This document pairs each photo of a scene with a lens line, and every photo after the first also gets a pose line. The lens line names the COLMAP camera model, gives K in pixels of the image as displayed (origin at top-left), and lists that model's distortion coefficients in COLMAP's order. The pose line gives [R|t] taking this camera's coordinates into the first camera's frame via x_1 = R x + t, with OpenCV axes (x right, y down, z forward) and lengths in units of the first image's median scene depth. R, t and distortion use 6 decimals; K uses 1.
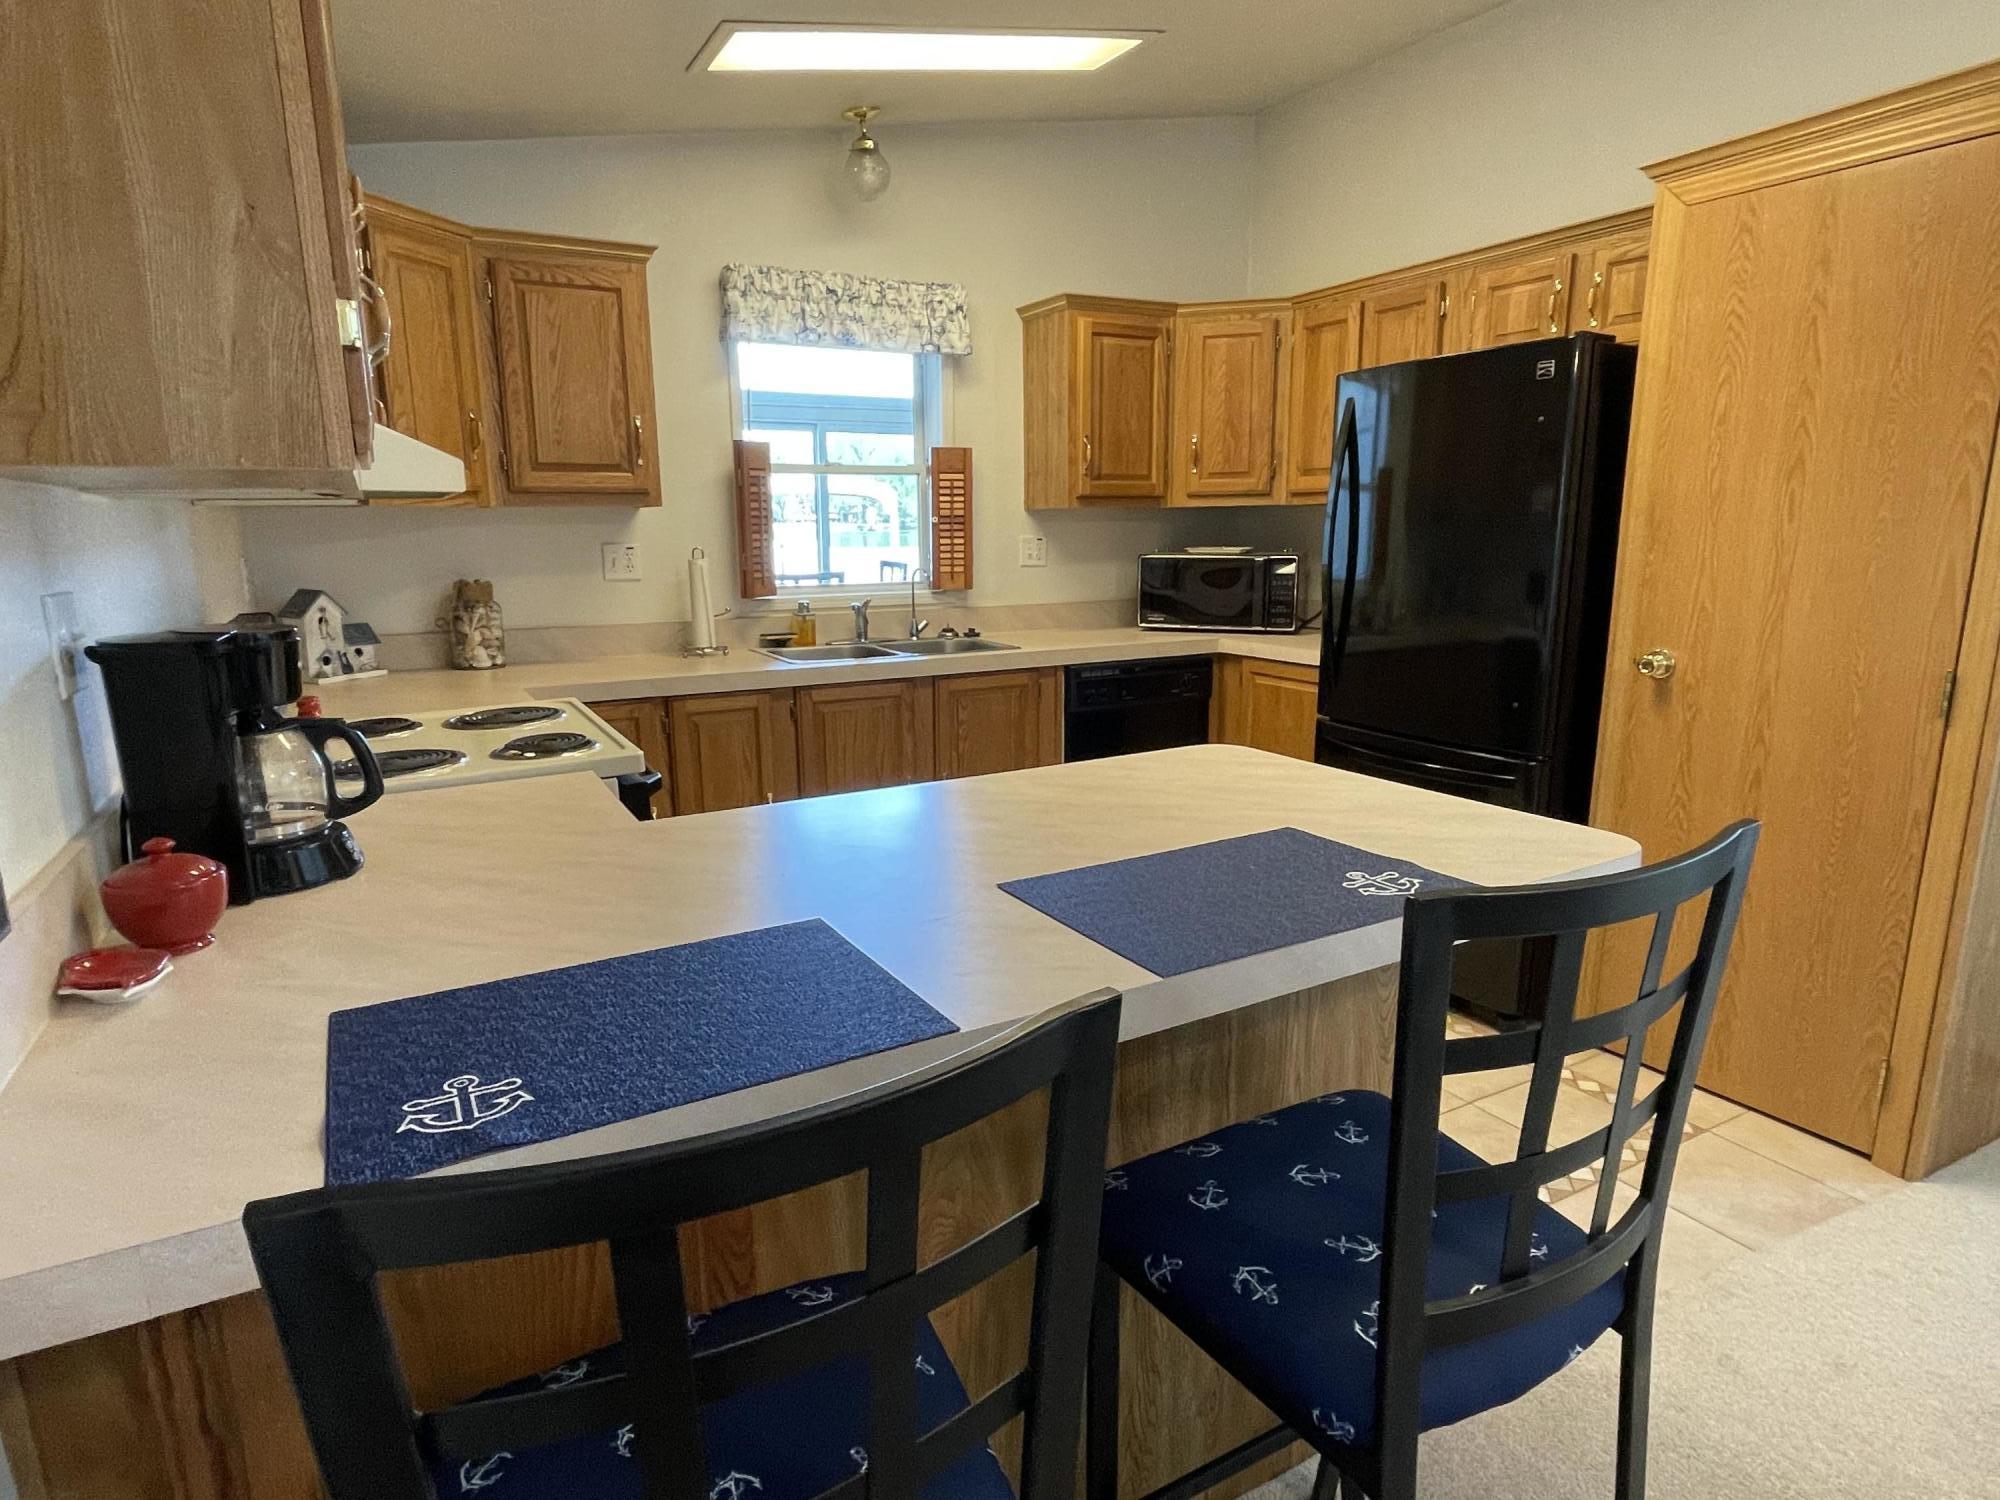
lens RADIAL K [[1124.8, 0, 1013.1], [0, 1124.8, 756.4], [0, 0, 1]] dist [-0.006990, 0.001698]
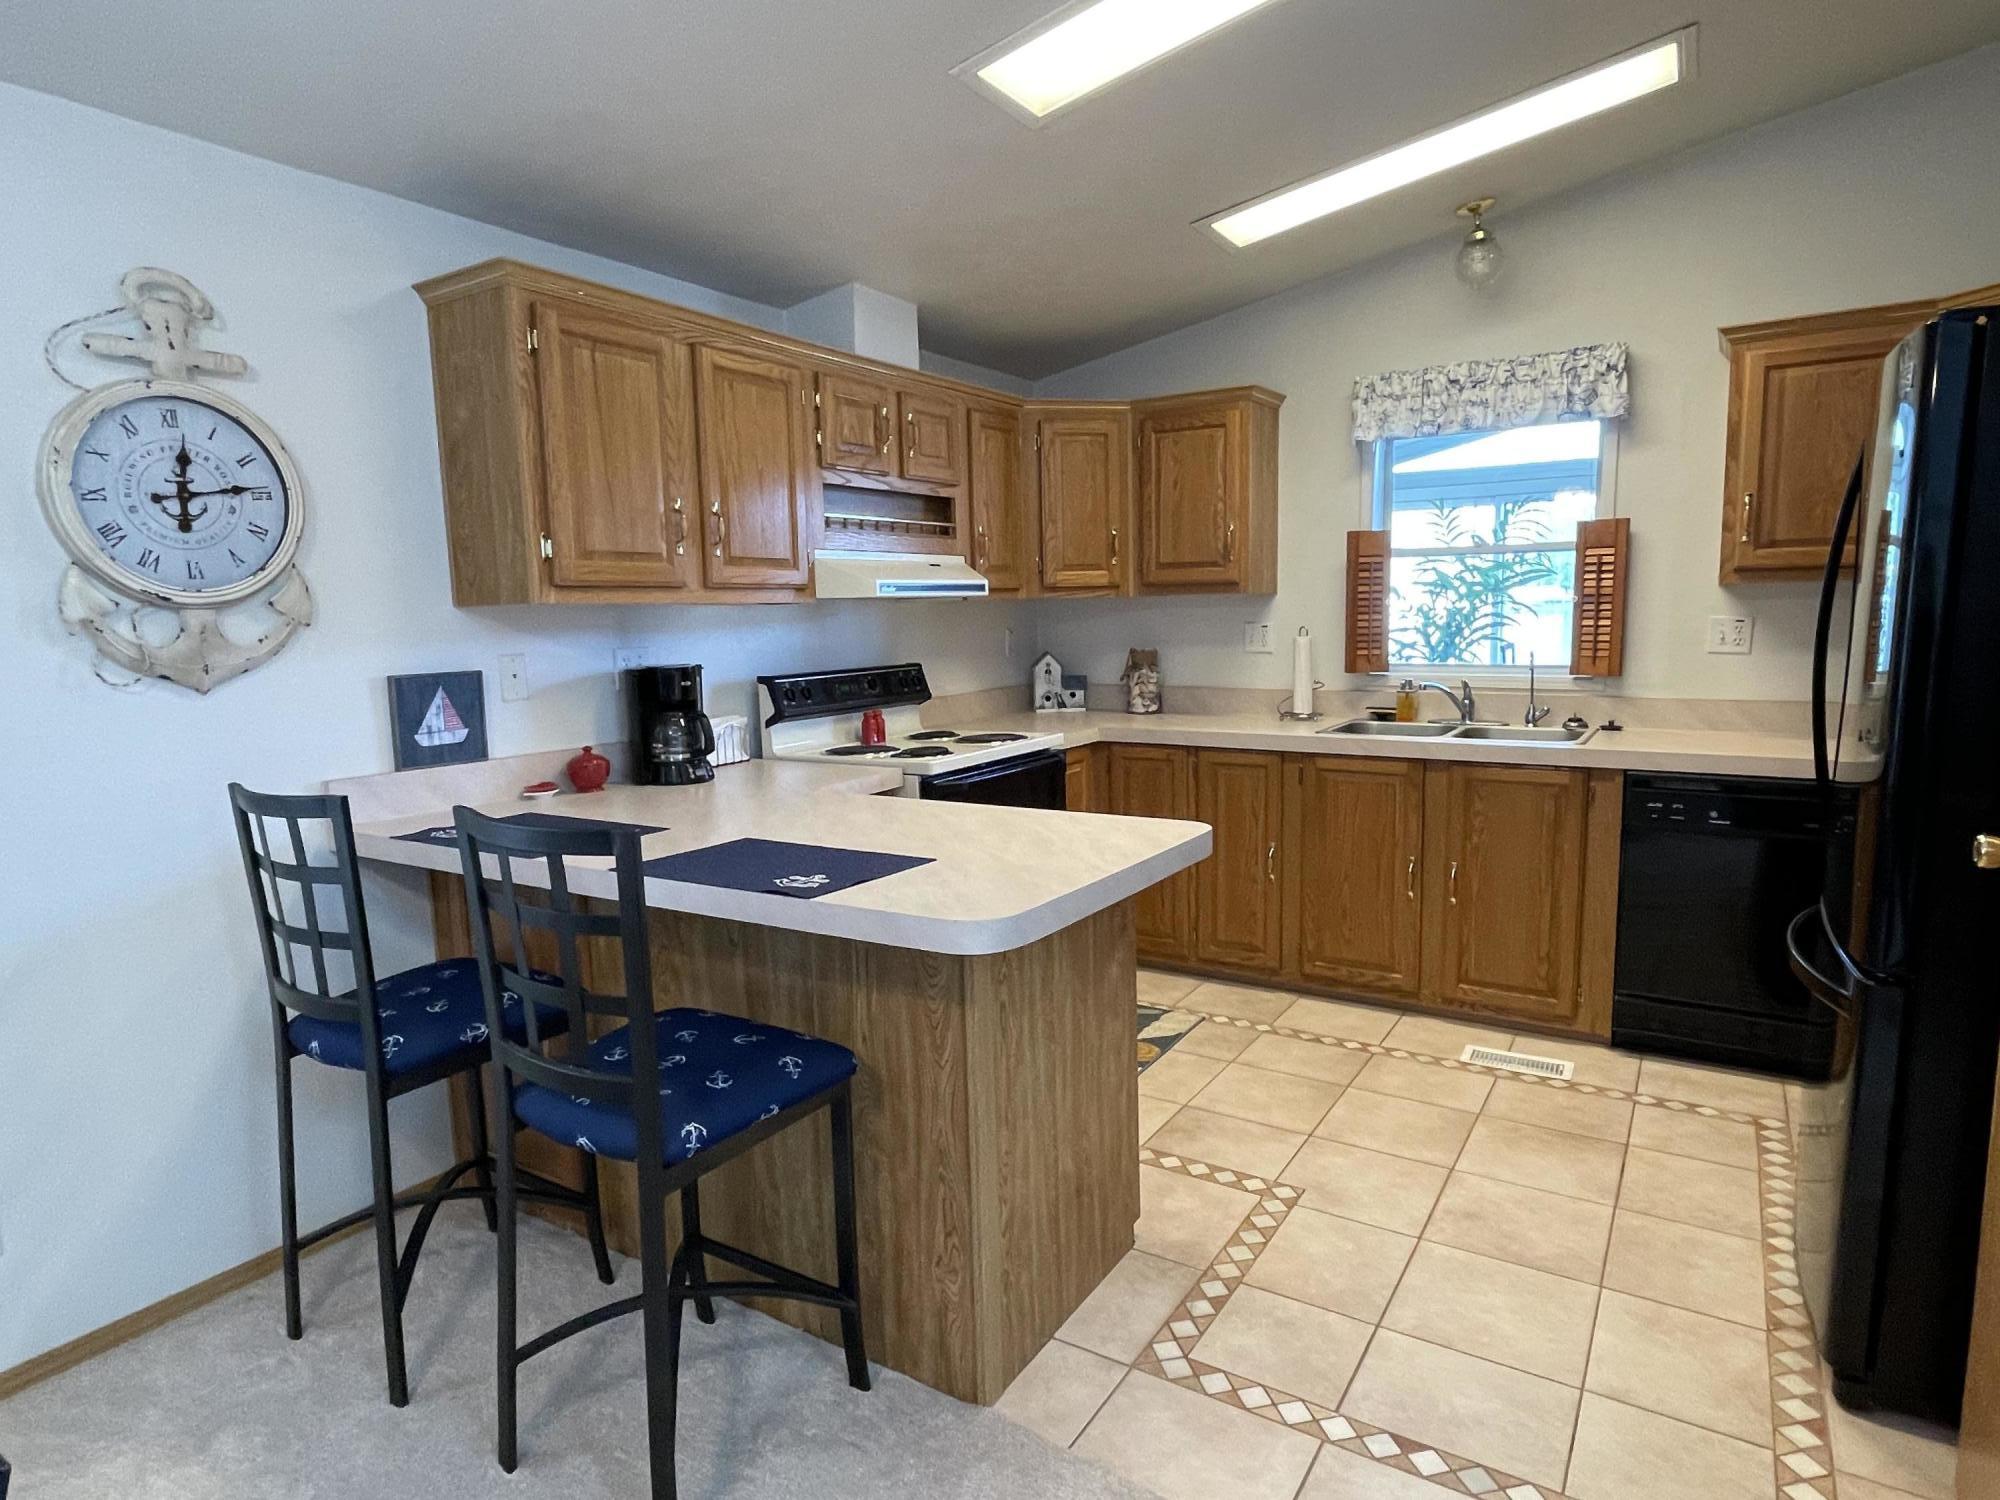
lens RADIAL K [[1124.8, 0, 1009.4], [0, 1124.8, 753.4], [0, 0, 1]] dist [-0.006990, 0.001698]
pose [[0.470466, 0.113435, -0.875097, 0.573809], [-0.161596, 0.986008, 0.040935, -0.053761], [0.867496, 0.122153, 0.482214, 0.189872]]
